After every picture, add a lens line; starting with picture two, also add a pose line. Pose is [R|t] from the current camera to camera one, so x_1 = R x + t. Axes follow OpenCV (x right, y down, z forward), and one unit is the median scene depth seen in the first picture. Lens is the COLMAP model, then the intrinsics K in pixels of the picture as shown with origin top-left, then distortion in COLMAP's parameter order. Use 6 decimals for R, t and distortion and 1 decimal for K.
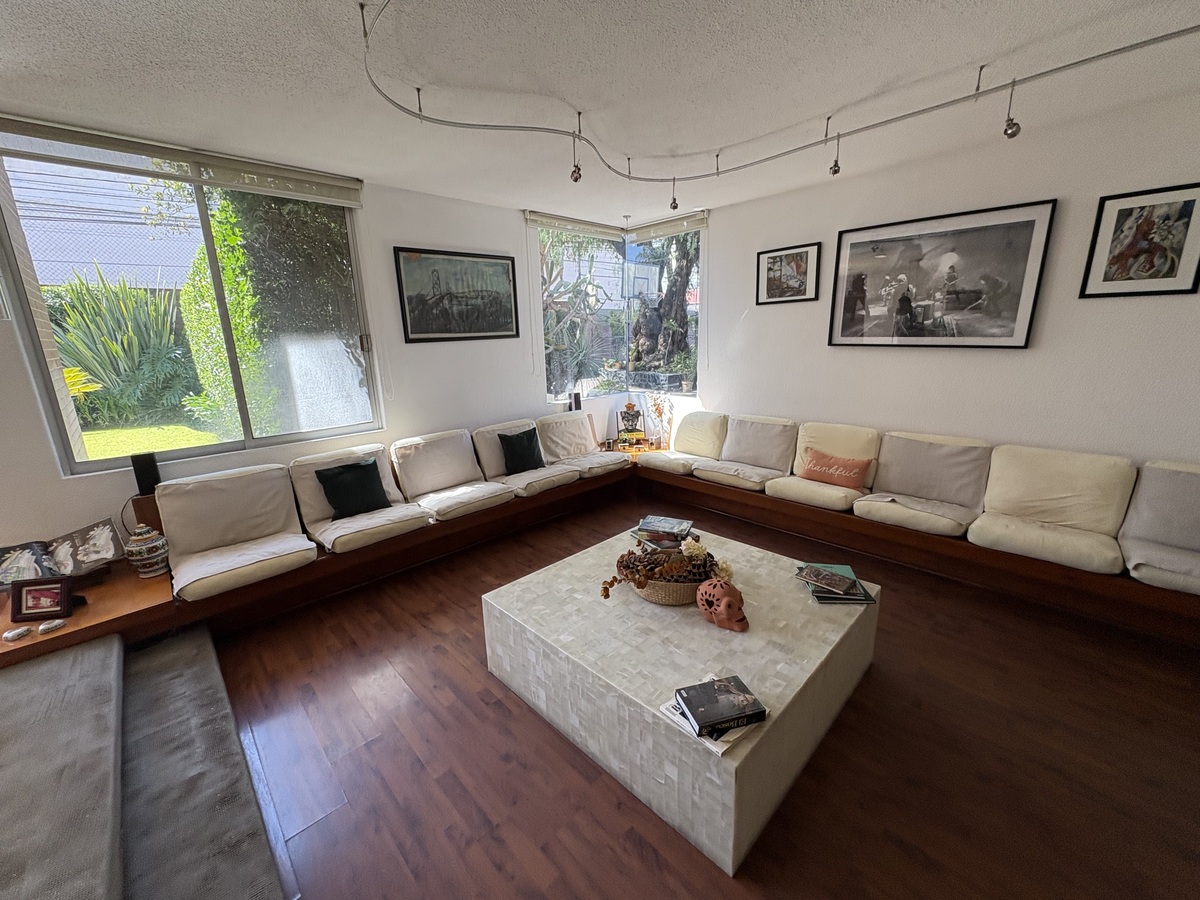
lens RADIAL K [[478.8, 0, 601.0], [0, 478.8, 451.1], [0, 0, 1]] dist [0.000627, 0.000038]
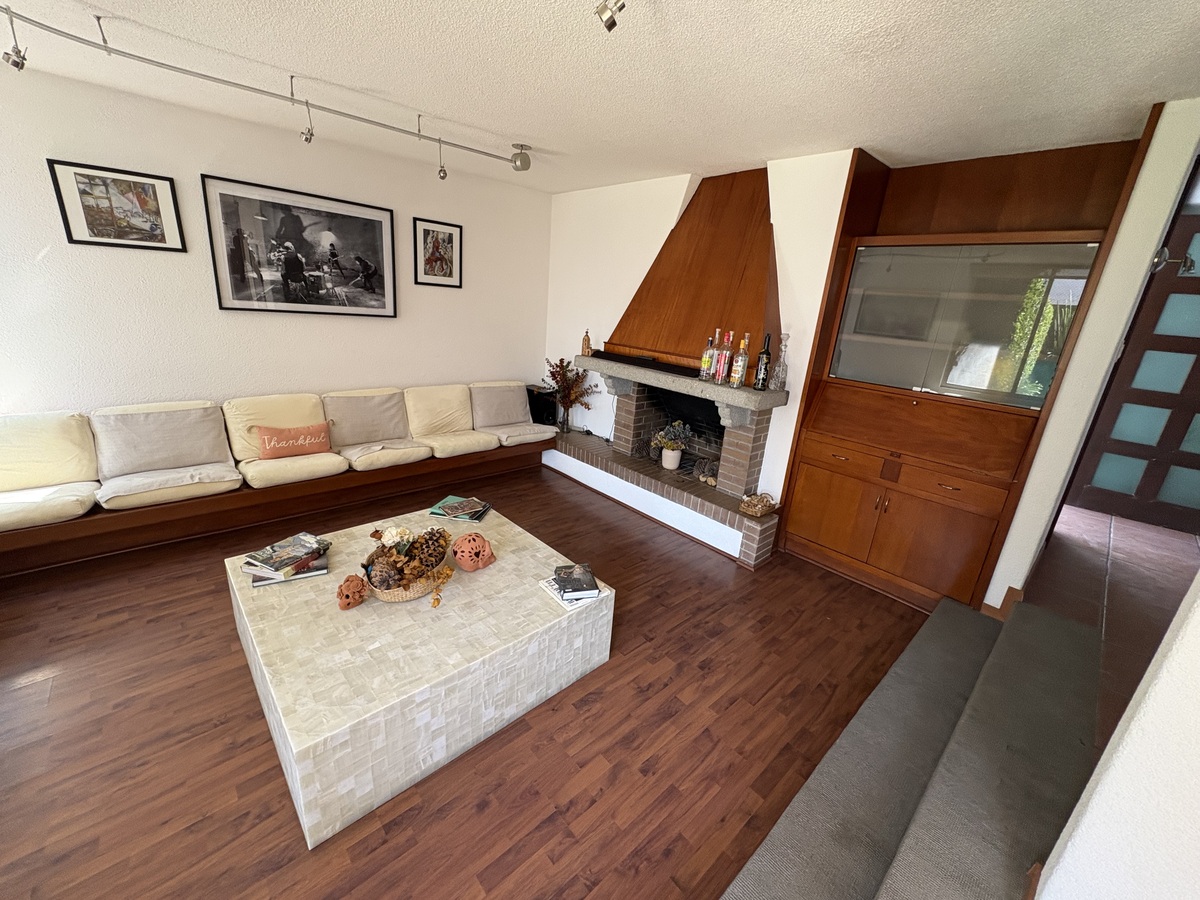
lens RADIAL K [[478.8, 0, 601.0], [0, 478.8, 450.5], [0, 0, 1]] dist [0.000627, 0.000038]
pose [[0.025005, -0.276055, 0.960817, -0.484523], [0.164897, 0.949091, 0.268394, -0.111343], [-0.985994, 0.151725, 0.069253, 0.341107]]
